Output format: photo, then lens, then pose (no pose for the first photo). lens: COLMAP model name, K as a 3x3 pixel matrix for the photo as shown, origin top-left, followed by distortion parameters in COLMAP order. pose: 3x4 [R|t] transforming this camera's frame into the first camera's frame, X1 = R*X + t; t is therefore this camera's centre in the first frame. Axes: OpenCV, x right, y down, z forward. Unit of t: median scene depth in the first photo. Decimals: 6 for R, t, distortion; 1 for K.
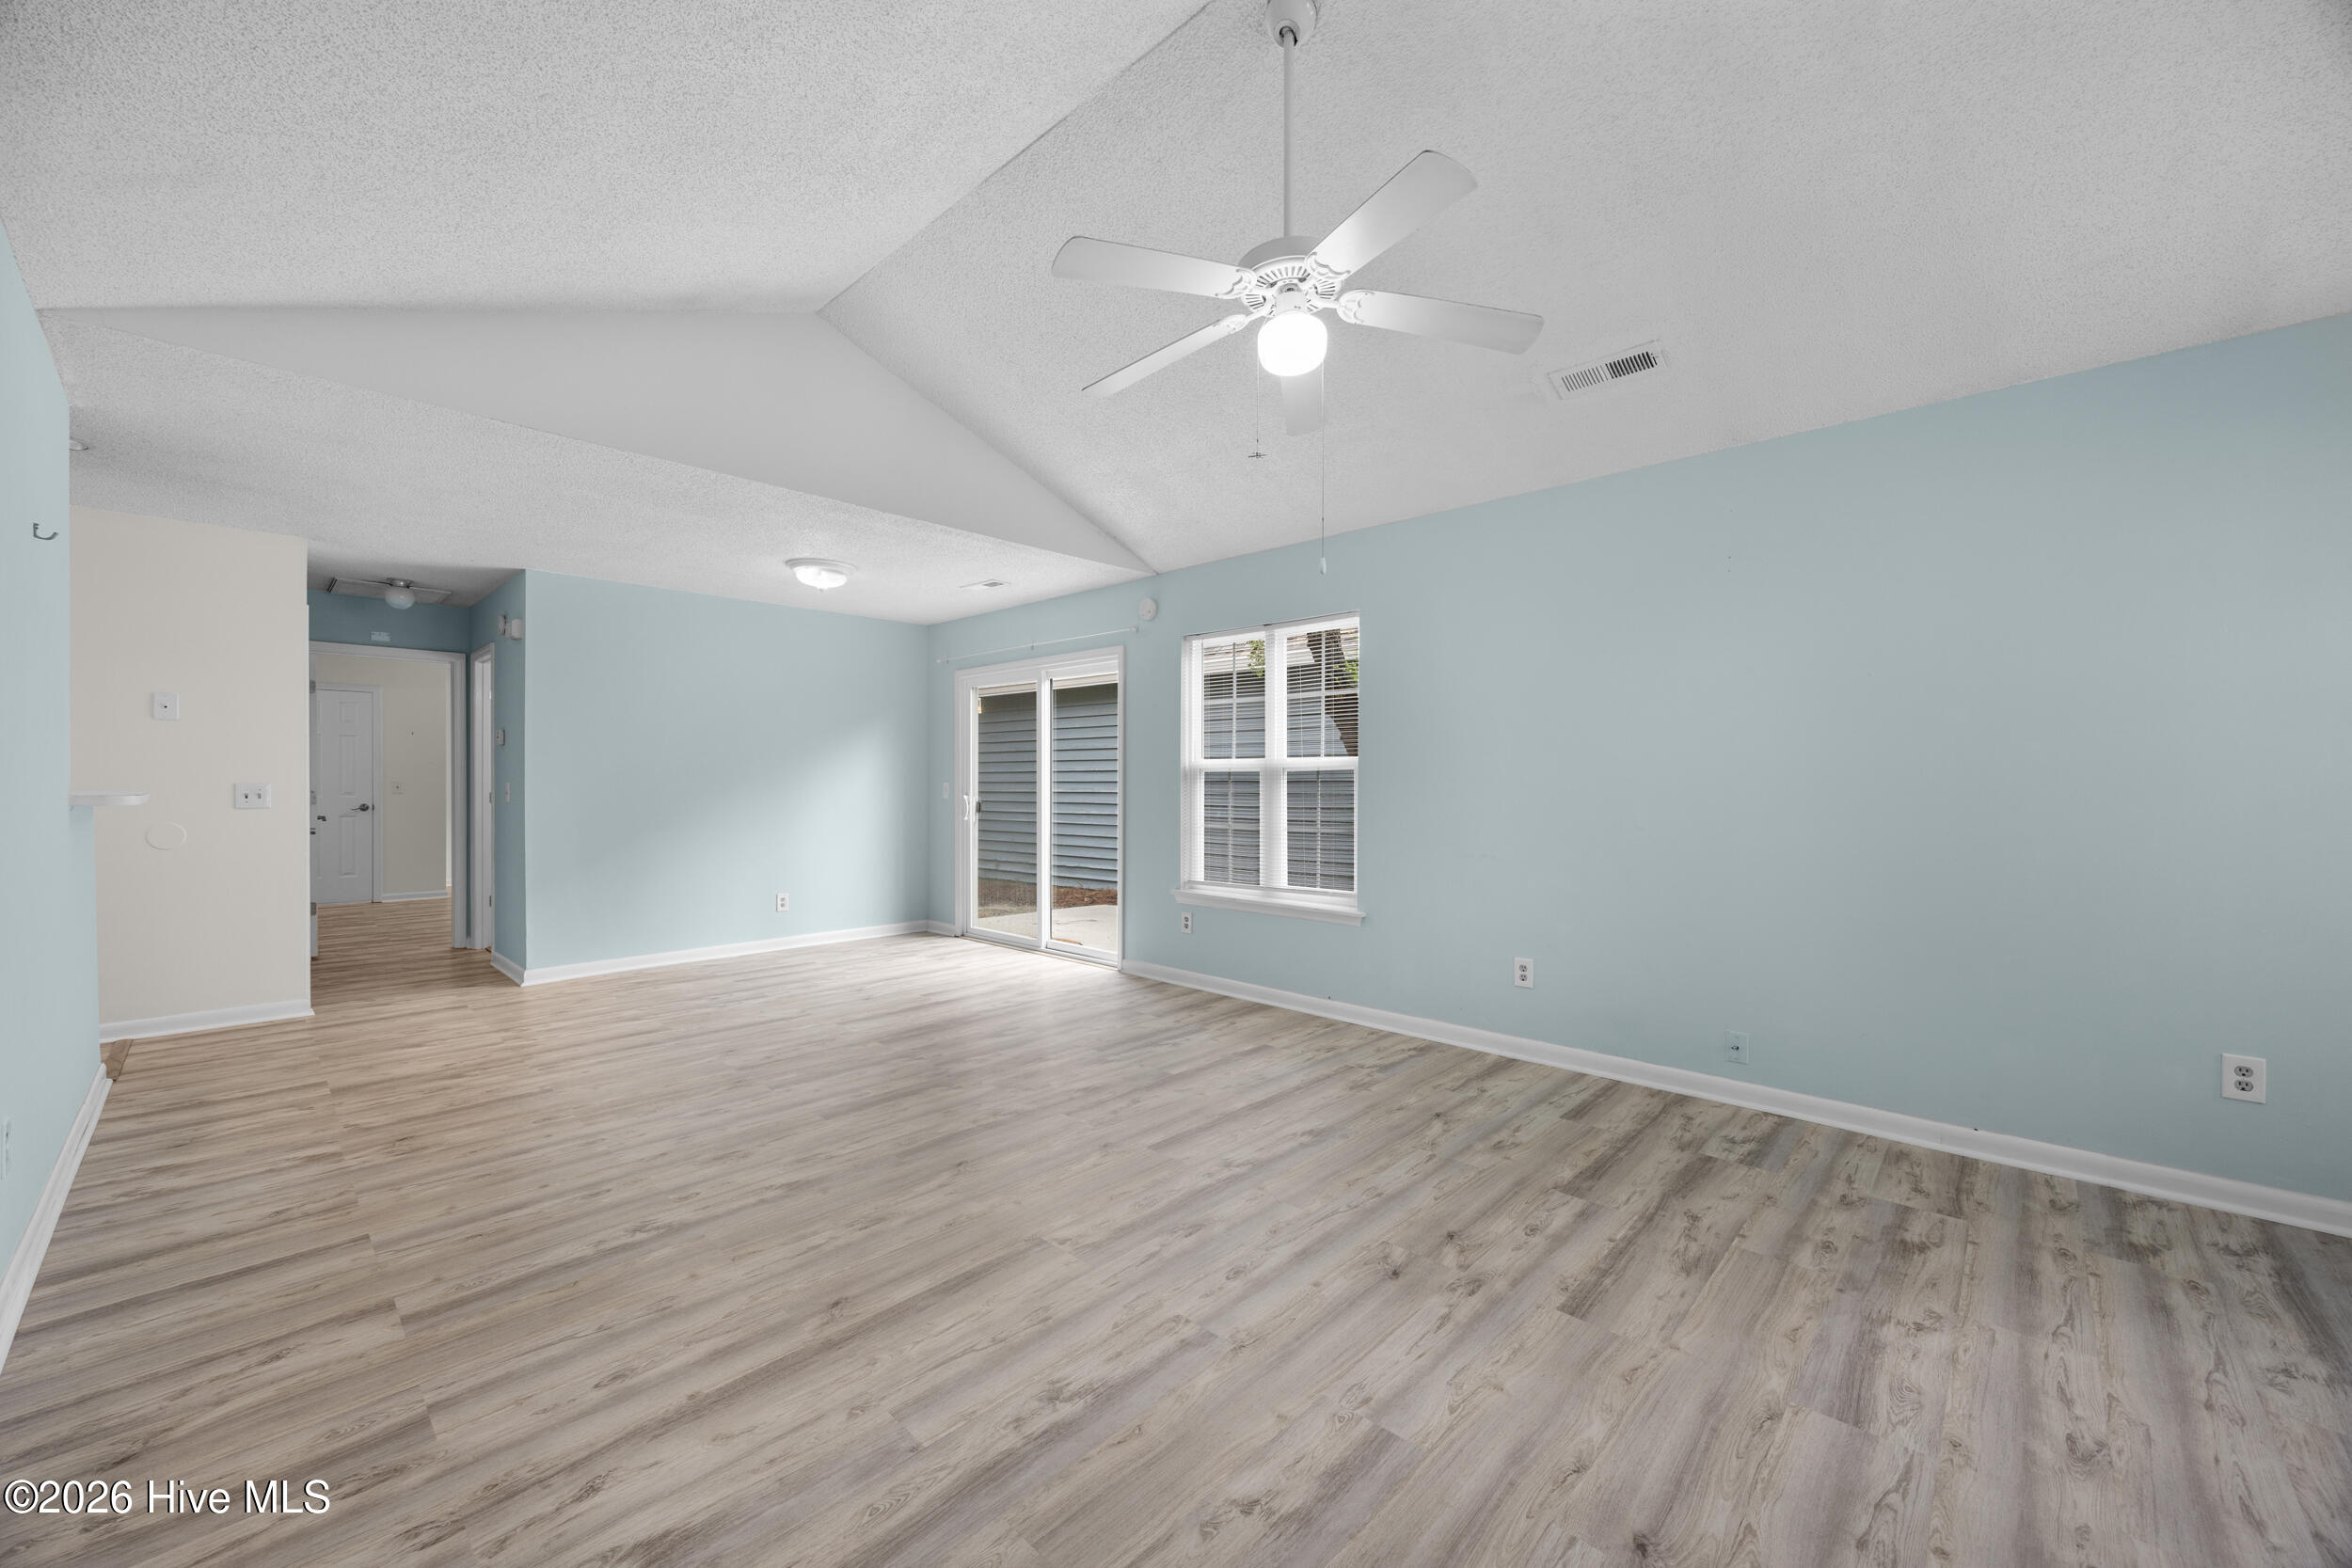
lens RADIAL K [[900.0, 0, 1156.7], [0, 900.0, 774.6], [0, 0, 1]] dist [-0.000869, -0.000539]
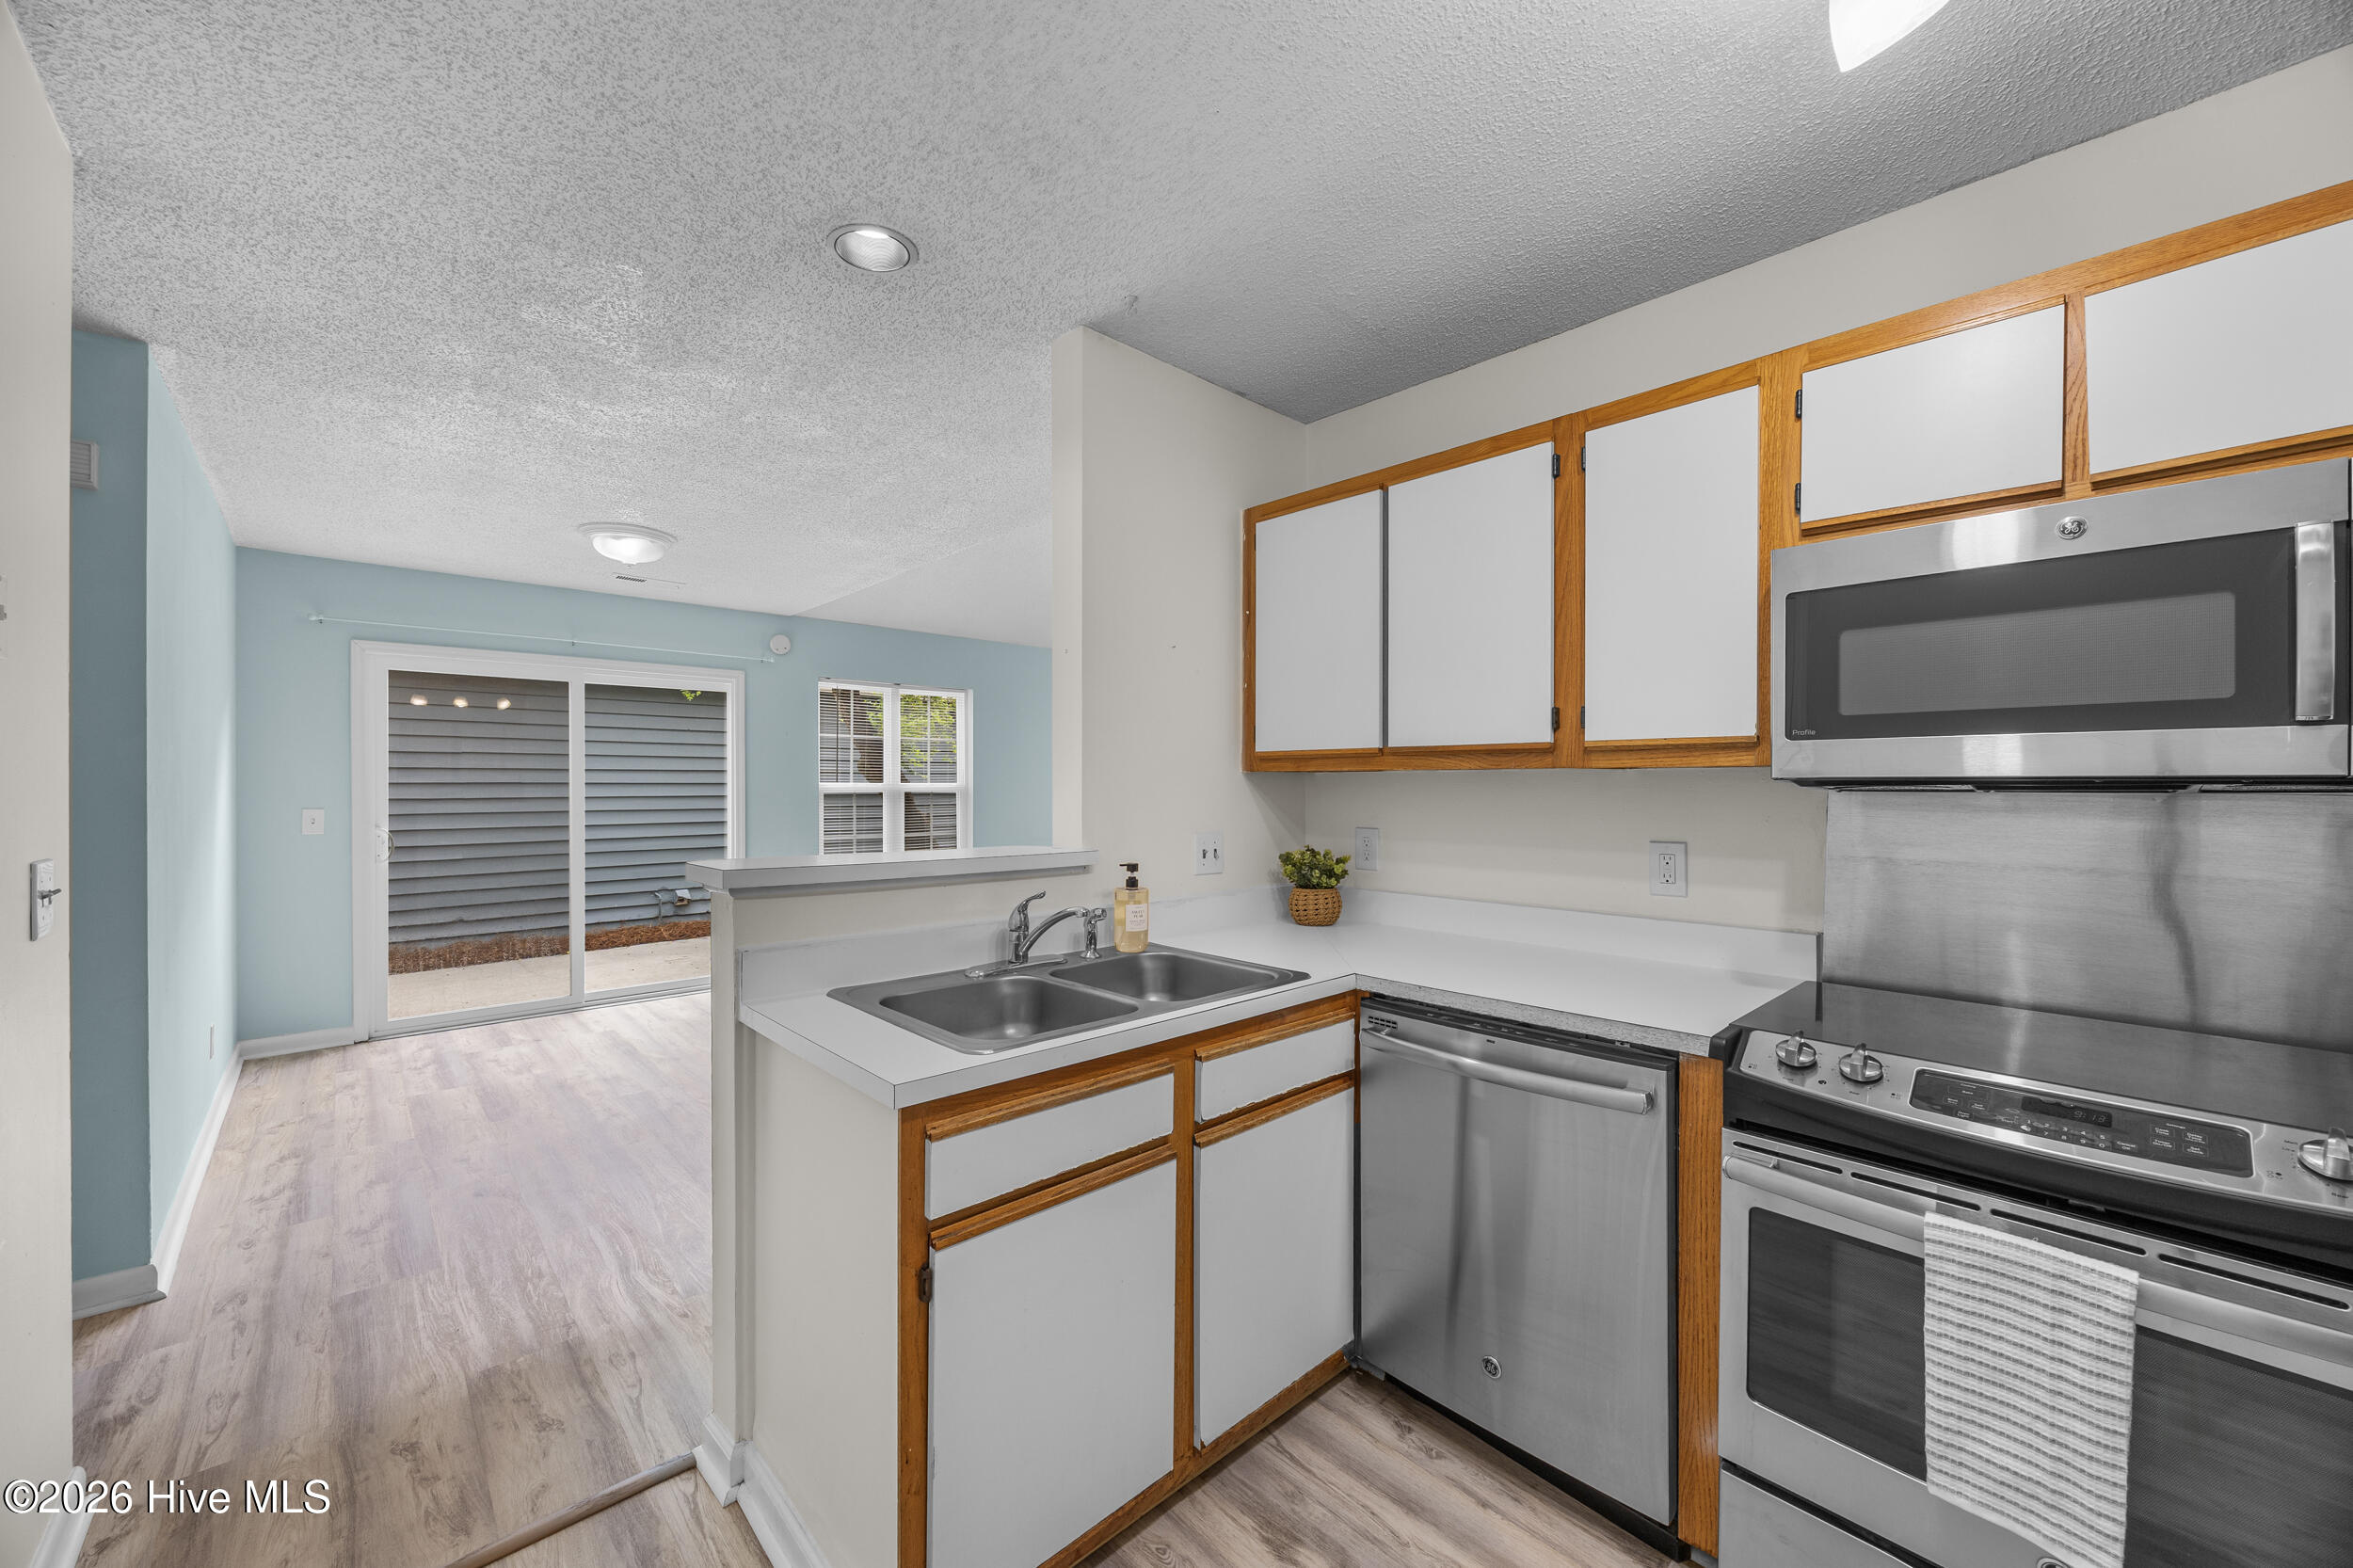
lens RADIAL K [[900.4, 0, 1166.6], [0, 900.4, 781.6], [0, 0, 1]] dist [-0.000869, -0.000539]
pose [[0.051672, 0.001524, 0.998663, -1.904418], [-0.008398, 0.999964, -0.001091, -0.036932], [-0.998629, -0.008331, 0.051683, 0.829351]]
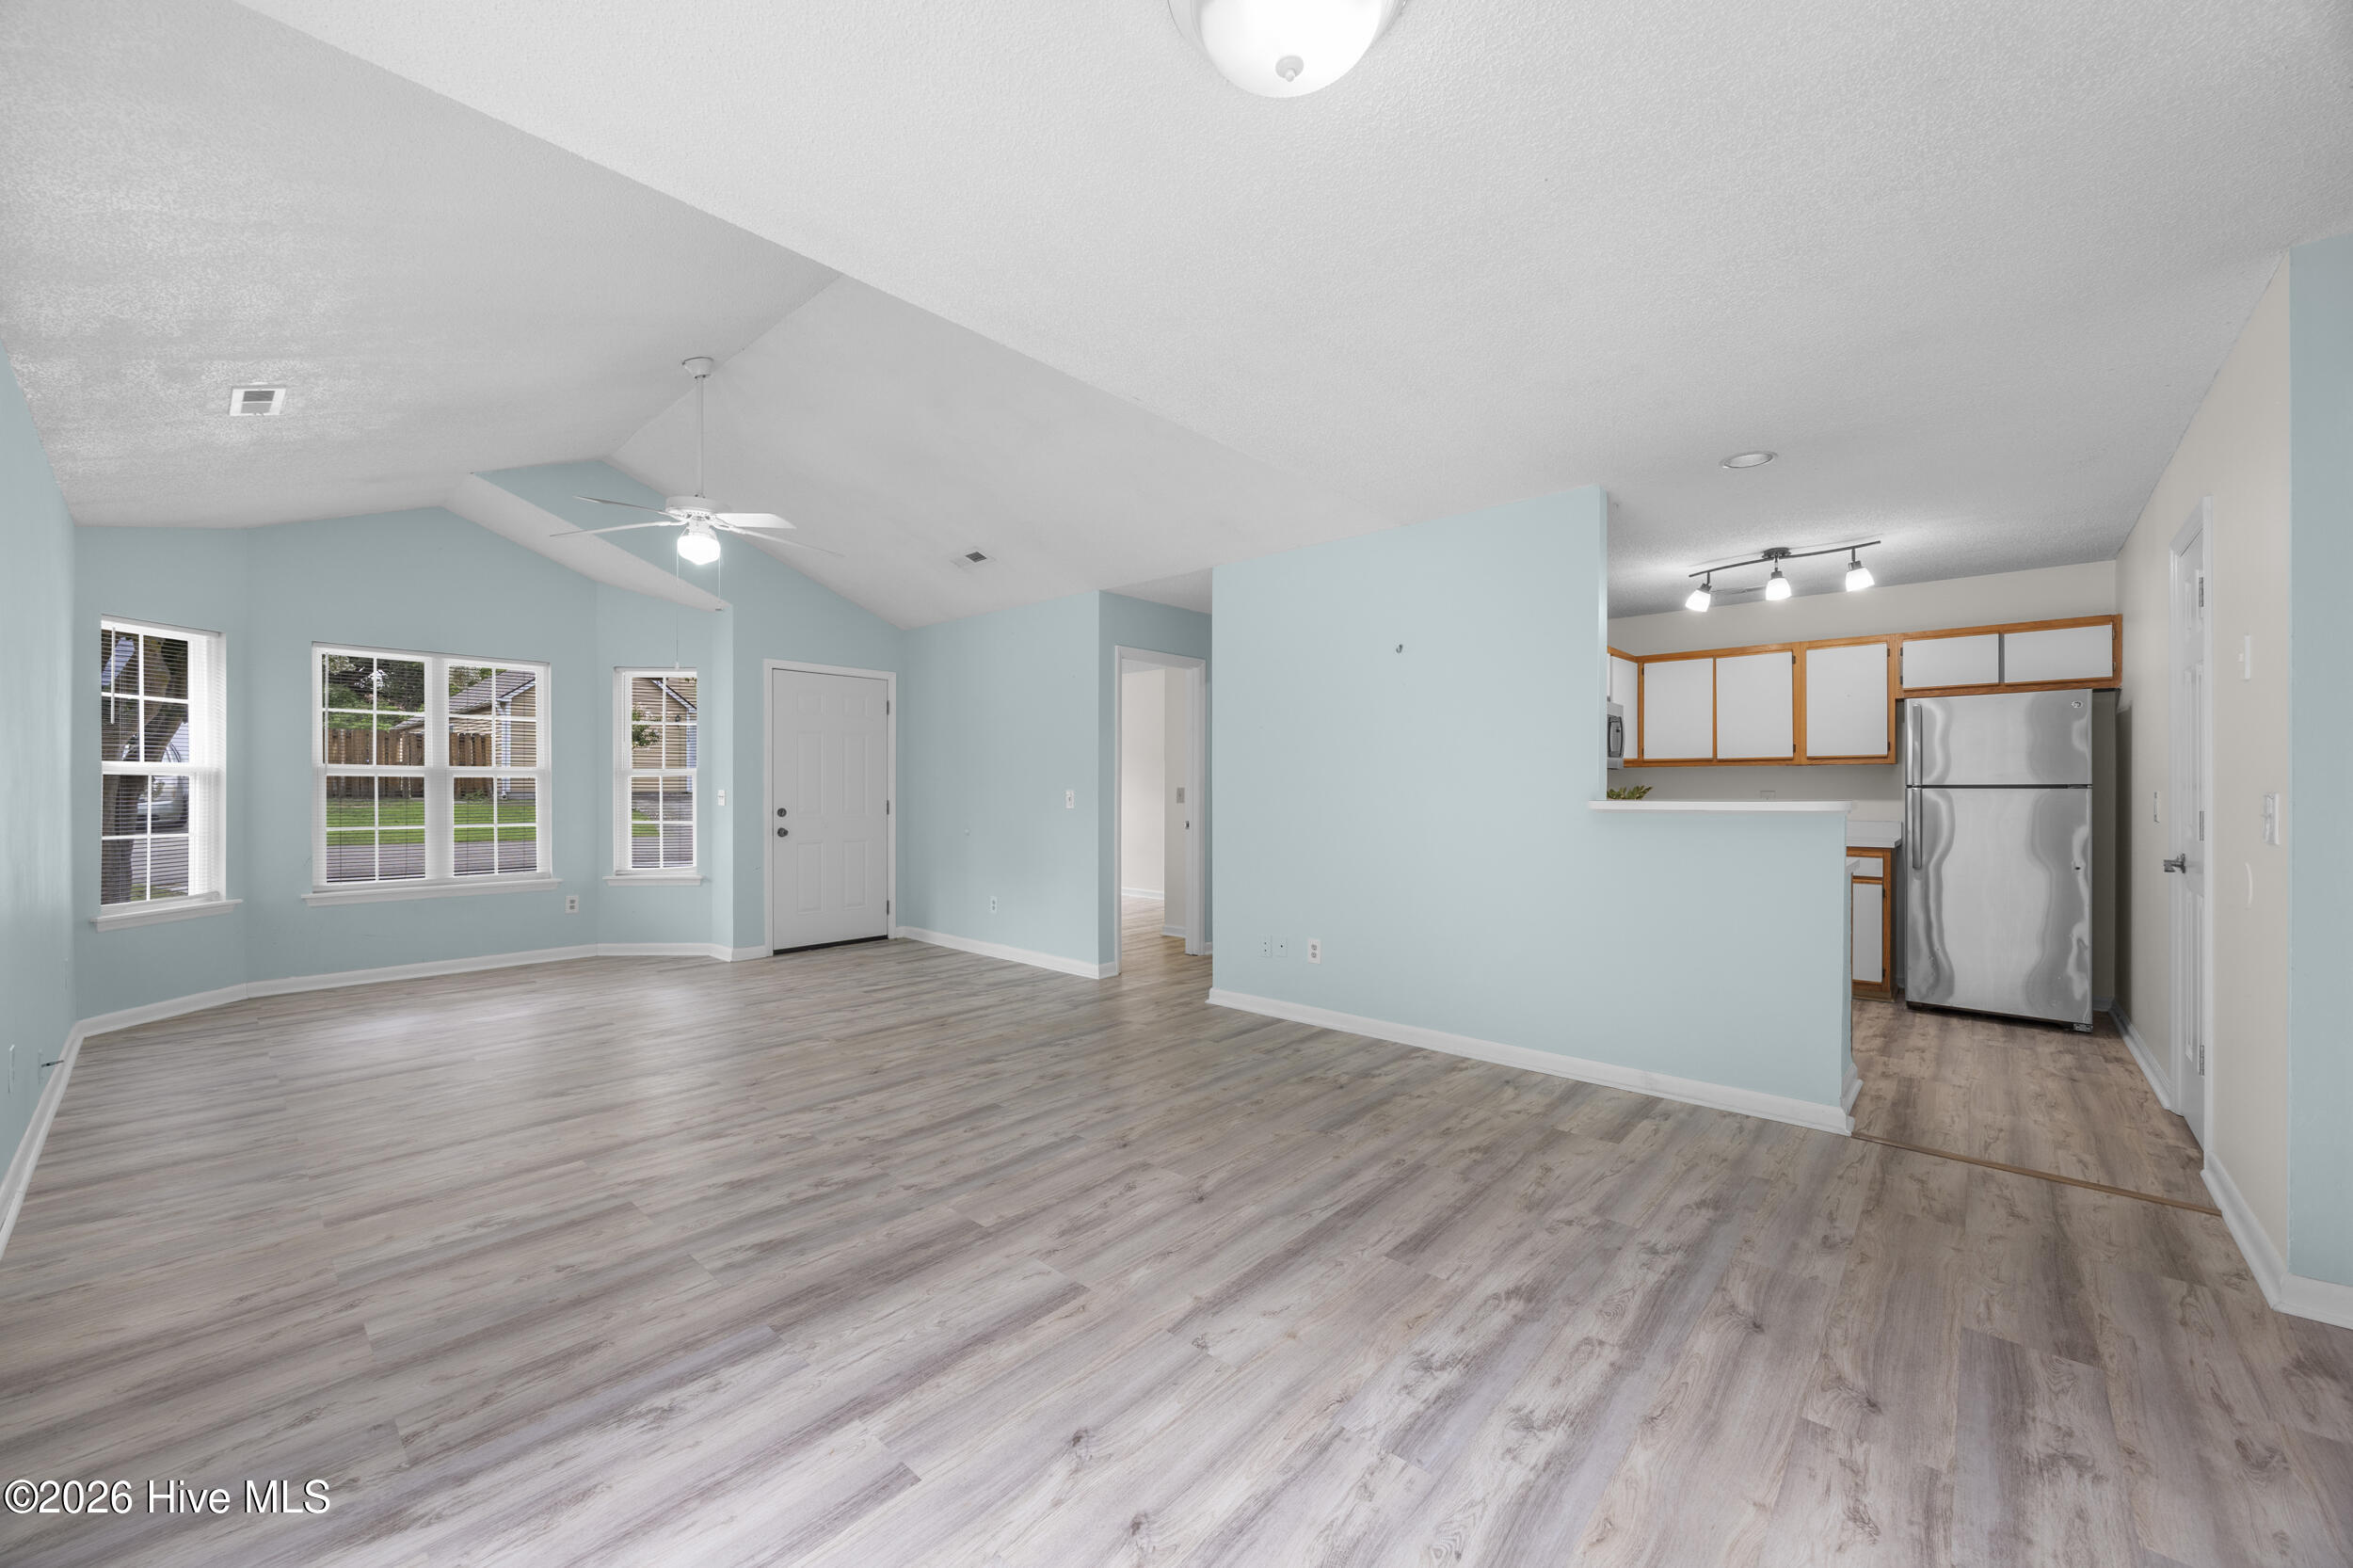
lens RADIAL K [[900.4, 0, 1176.9], [0, 900.4, 788.7], [0, 0, 1]] dist [-0.000869, -0.000539]
pose [[-0.999023, -0.002872, -0.044097, -0.547538], [-0.002422, 0.999944, -0.010259, 0.018124], [0.044124, -0.010143, -0.998975, 2.133153]]
